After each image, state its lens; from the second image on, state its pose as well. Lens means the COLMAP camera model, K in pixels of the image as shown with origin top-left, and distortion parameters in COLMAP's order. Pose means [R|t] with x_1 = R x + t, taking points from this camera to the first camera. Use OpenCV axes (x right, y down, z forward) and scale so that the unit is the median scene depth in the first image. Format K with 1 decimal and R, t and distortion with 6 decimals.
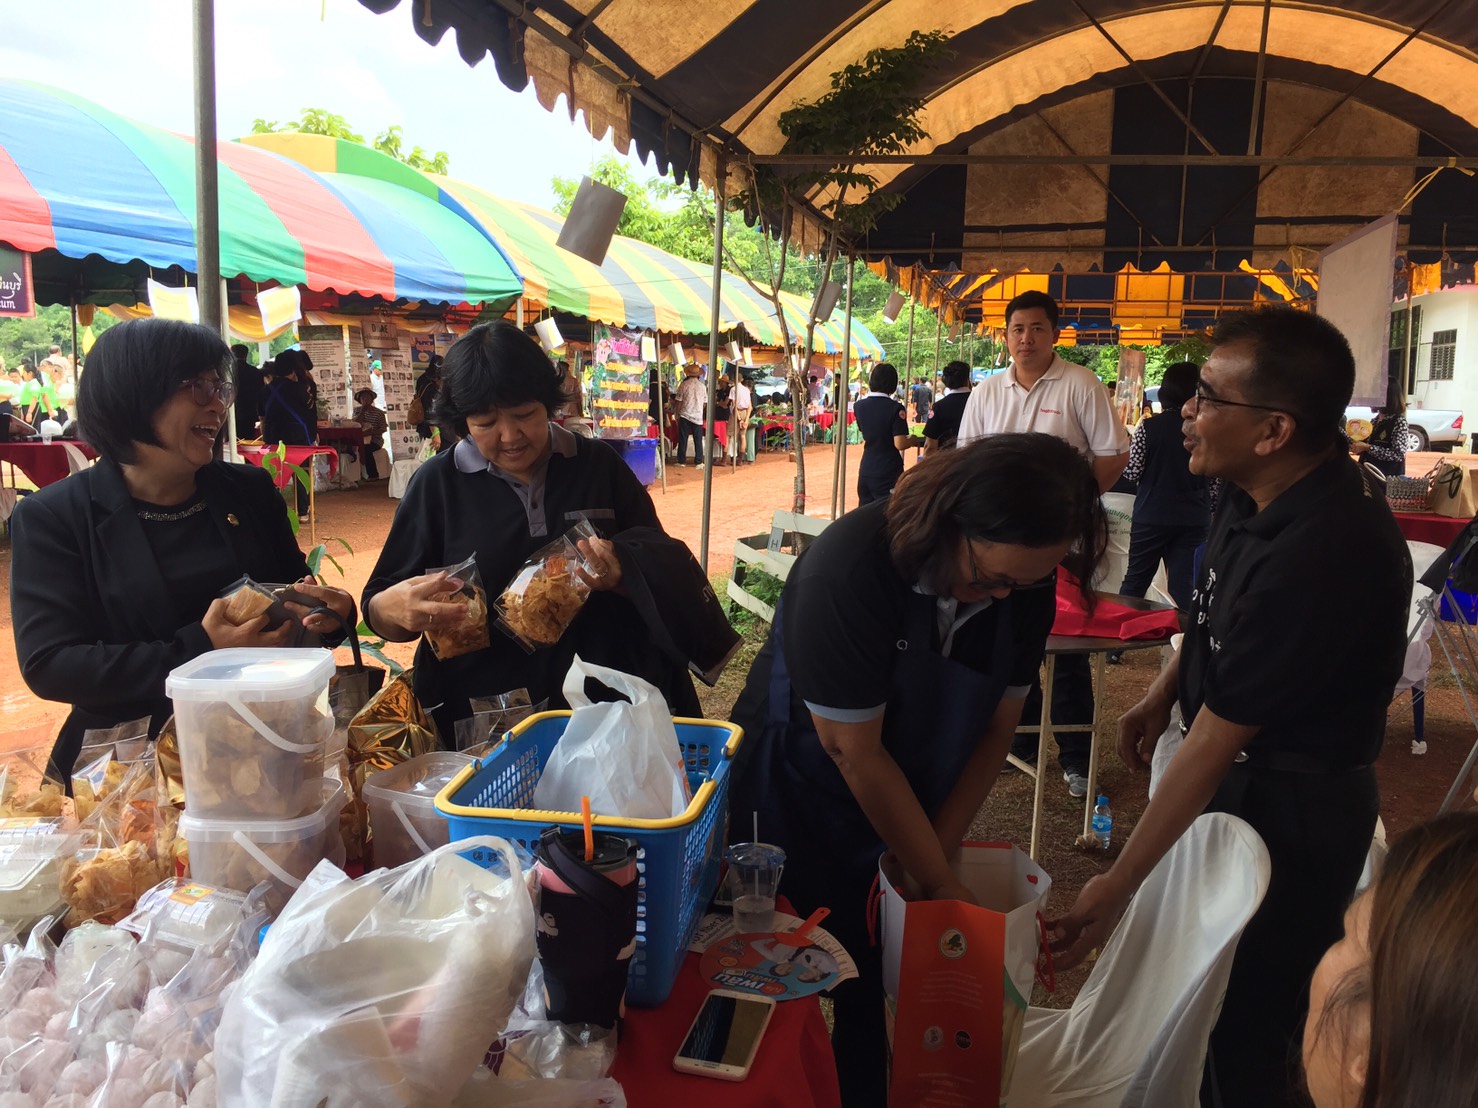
lens RADIAL K [[1254.1, 0, 745.2], [0, 1254.1, 546.8], [0, 0, 1]] dist [0.083066, -0.121510]
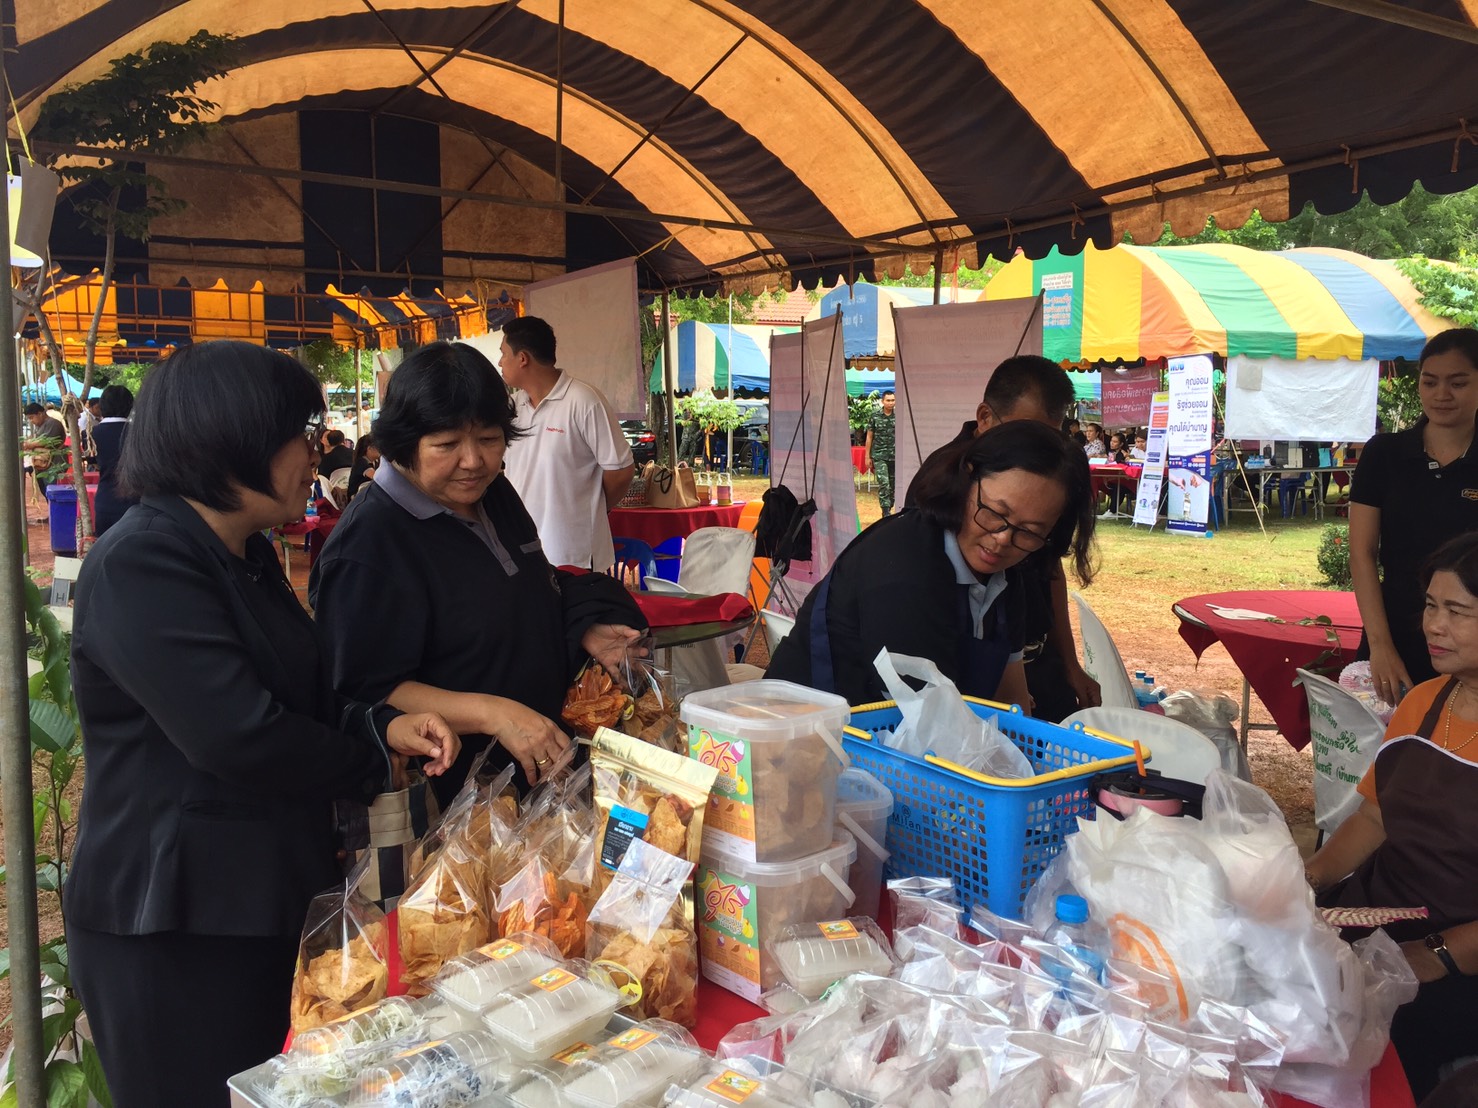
lens RADIAL K [[1254.1, 0, 745.2], [0, 1254.1, 546.8], [0, 0, 1]] dist [0.083066, -0.121510]
pose [[0.731045, -0.095375, 0.675631, -0.164312], [0.105698, 0.994059, 0.025959, -0.007827], [-0.674093, 0.052436, 0.736783, 0.042742]]
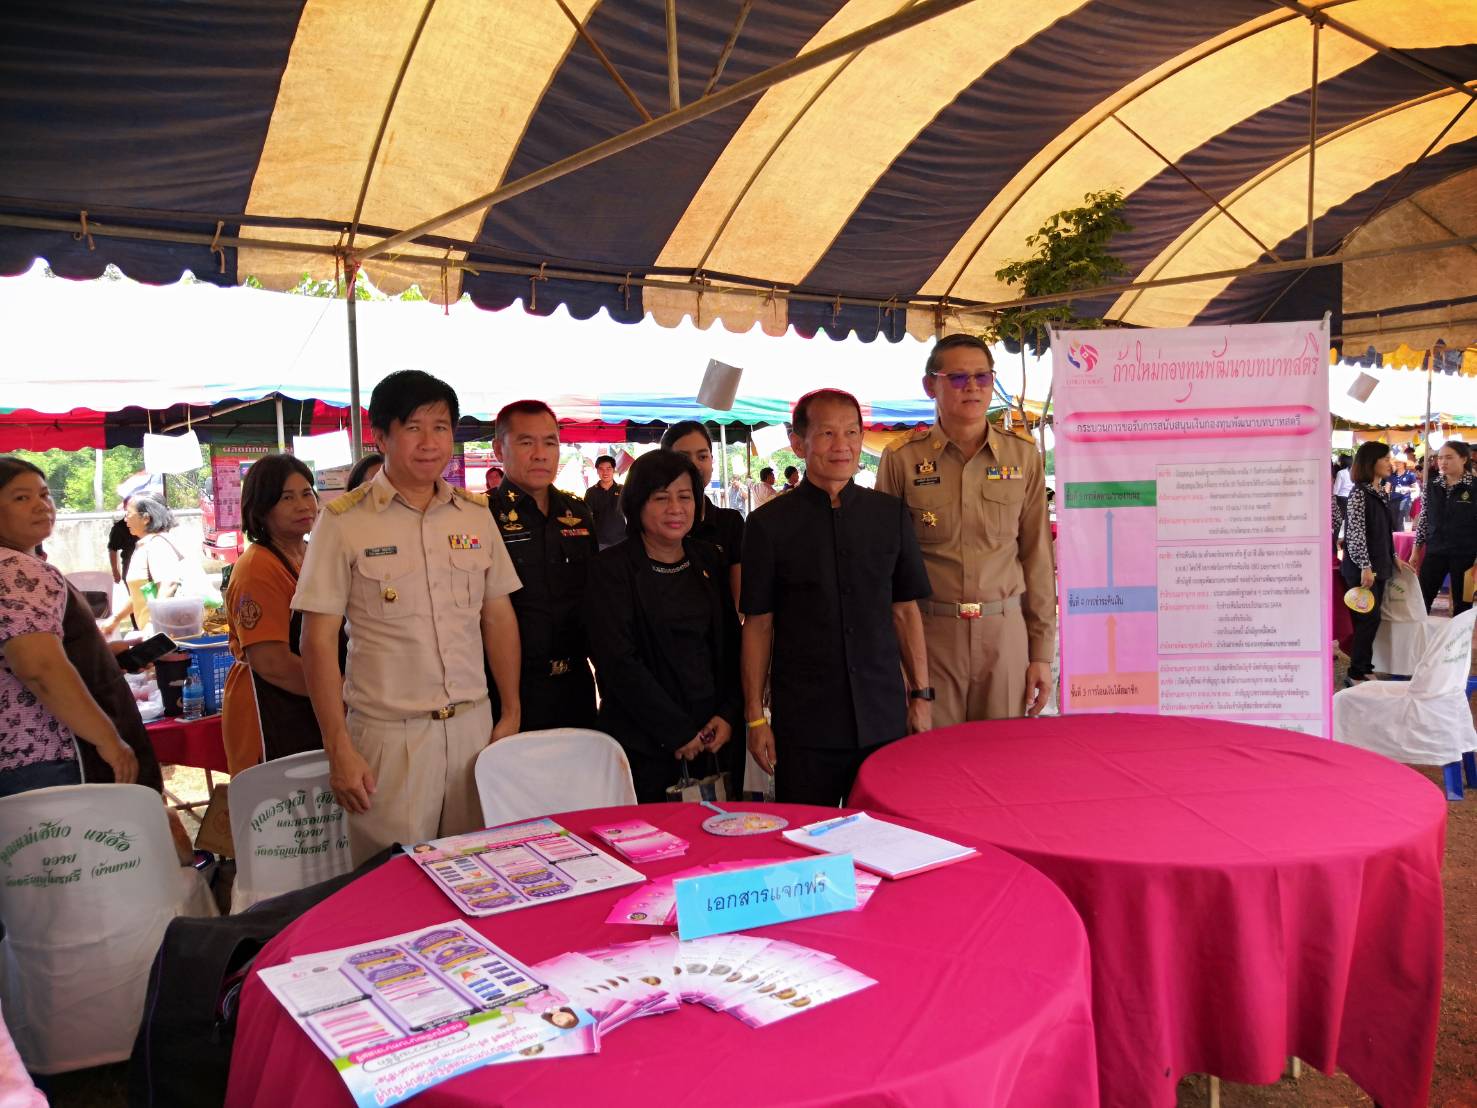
lens RADIAL K [[1148.1, 0, 738.5], [0, 1148.1, 554.0], [0, 0, 1]] dist [-0.039177, 0.092012]
pose [[0.788861, -0.006740, -0.614534, 0.384834], [-0.034014, 0.997928, -0.054608, 0.016759], [0.613629, 0.063981, 0.786998, -0.057532]]
